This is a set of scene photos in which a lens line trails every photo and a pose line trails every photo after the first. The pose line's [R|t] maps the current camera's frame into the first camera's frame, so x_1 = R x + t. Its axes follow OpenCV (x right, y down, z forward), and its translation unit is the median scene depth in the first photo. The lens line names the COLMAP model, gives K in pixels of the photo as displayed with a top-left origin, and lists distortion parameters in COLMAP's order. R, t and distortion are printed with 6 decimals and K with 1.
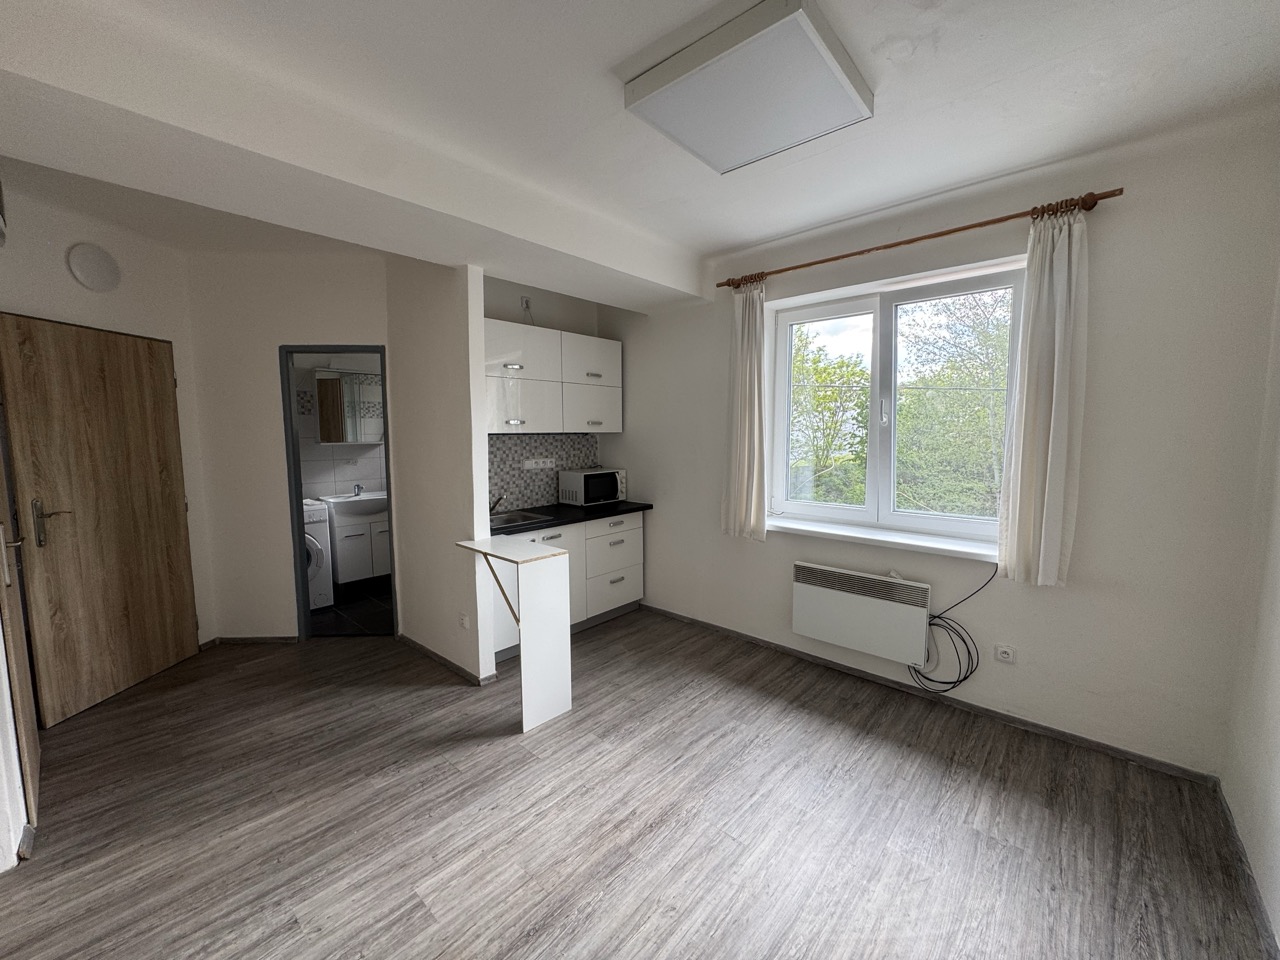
lens RADIAL K [[510.6, 0, 637.5], [0, 510.6, 479.0], [0, 0, 1]] dist [-0.003005, 0.000460]
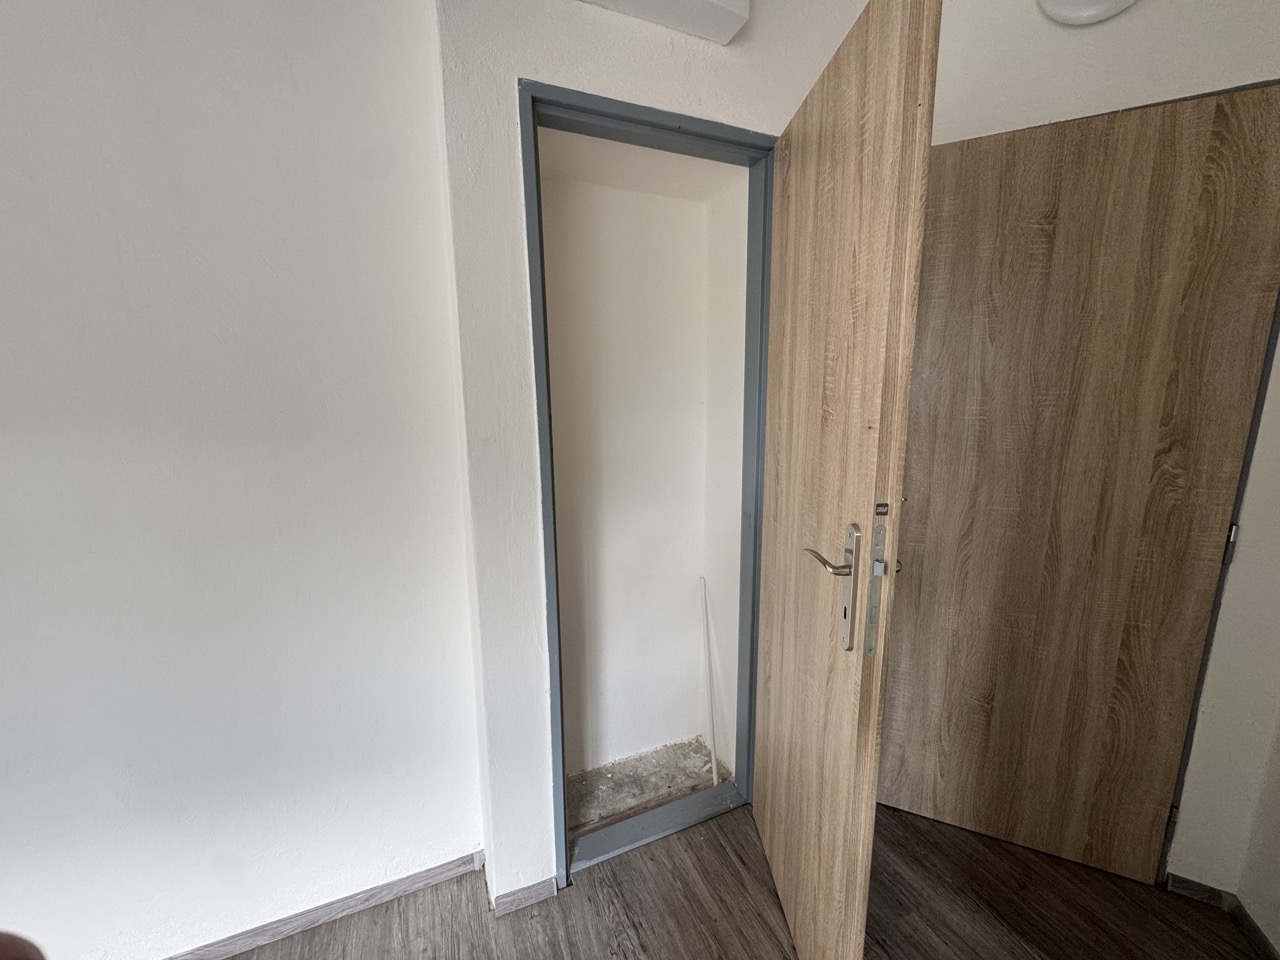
lens RADIAL K [[510.6, 0, 637.5], [0, 510.6, 479.0], [0, 0, 1]] dist [-0.003005, 0.000460]
pose [[-0.411114, 0.171548, -0.895297, -0.461304], [-0.078416, 0.971838, 0.222222, -0.058106], [0.908205, 0.161564, -0.386084, 0.905932]]
